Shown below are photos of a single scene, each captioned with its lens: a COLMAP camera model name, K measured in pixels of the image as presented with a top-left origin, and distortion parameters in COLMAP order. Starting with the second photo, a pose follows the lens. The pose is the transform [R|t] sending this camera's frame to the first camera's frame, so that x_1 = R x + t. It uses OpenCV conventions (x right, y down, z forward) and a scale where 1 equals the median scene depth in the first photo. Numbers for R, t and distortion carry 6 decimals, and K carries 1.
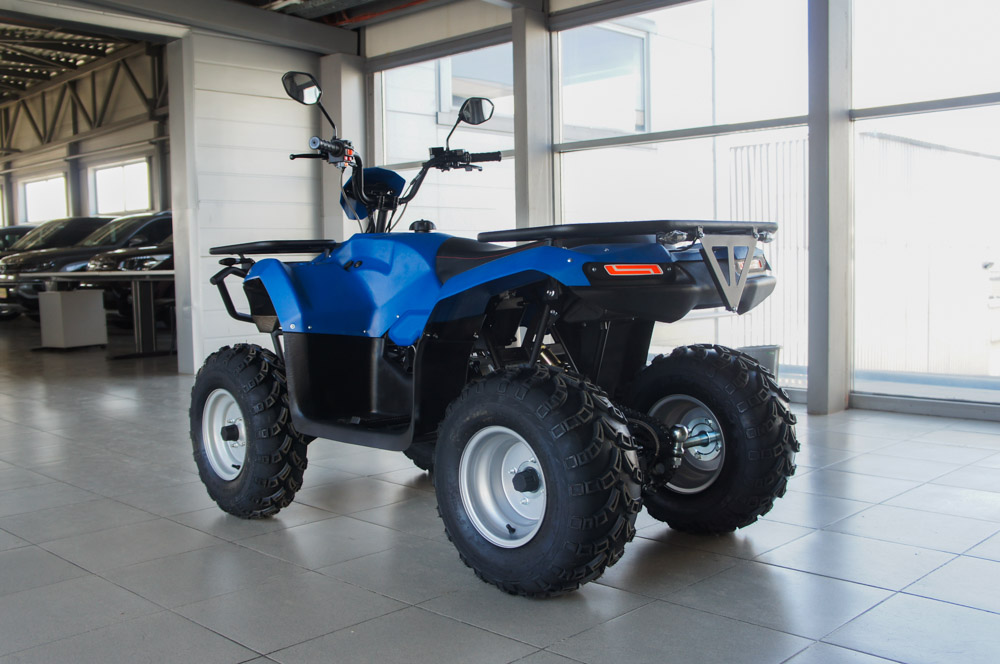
lens RADIAL K [[1014.8, 0, 500.0], [0, 1014.8, 332.0], [0, 0, 1]] dist [-0.166451, -0.001561]
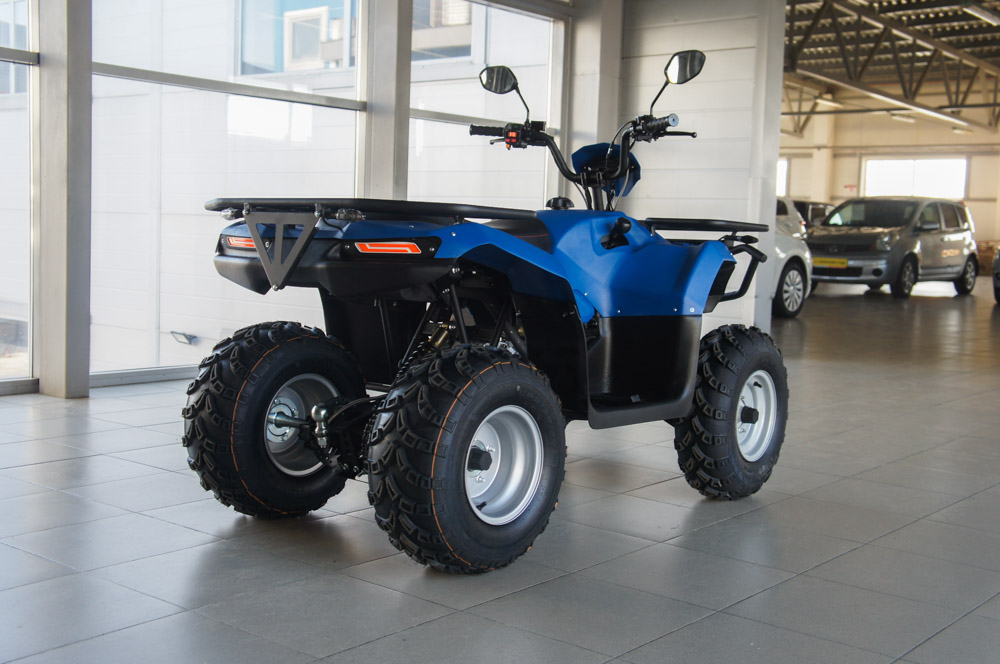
lens RADIAL K [[1189.7, 0, 500.0], [0, 1189.7, 332.0], [0, 0, 1]] dist [-0.021001, -0.011387]
pose [[0.091493, 0.106914, -0.990050, 1.082517], [-0.100971, 0.990092, 0.097588, -0.088660], [0.990673, 0.091038, 0.101382, 0.844079]]
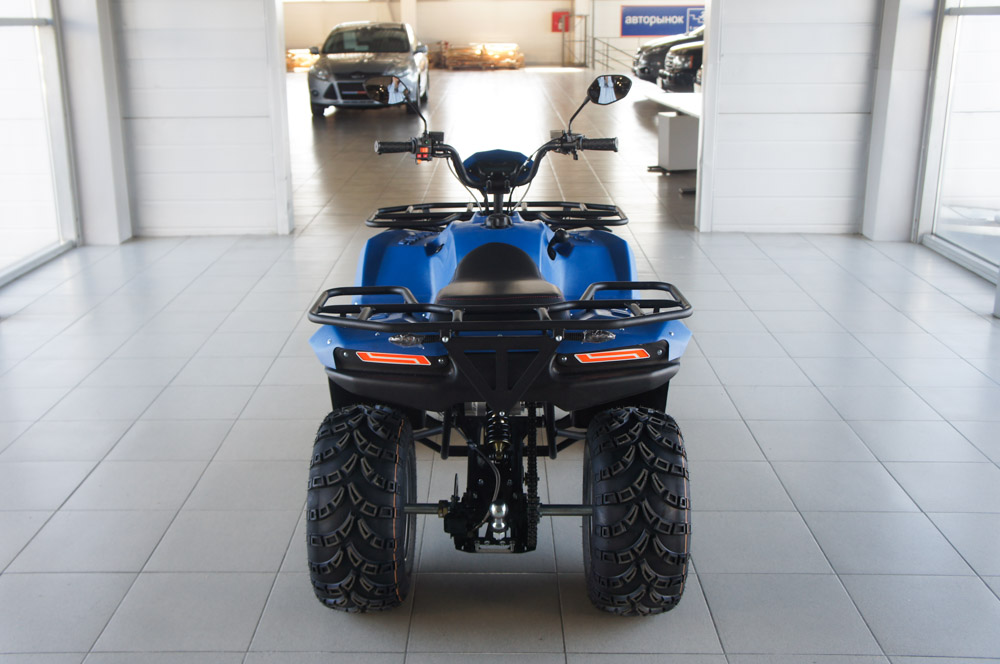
lens RADIAL K [[1119.8, 0, 500.0], [0, 1119.8, 332.0], [0, 0, 1]] dist [0.004343, 0.319720]
pose [[0.705977, 0.214093, -0.675100, 0.718604], [-0.059542, 0.967783, 0.244646, -0.275337], [0.705727, -0.132518, 0.695980, 0.200421]]
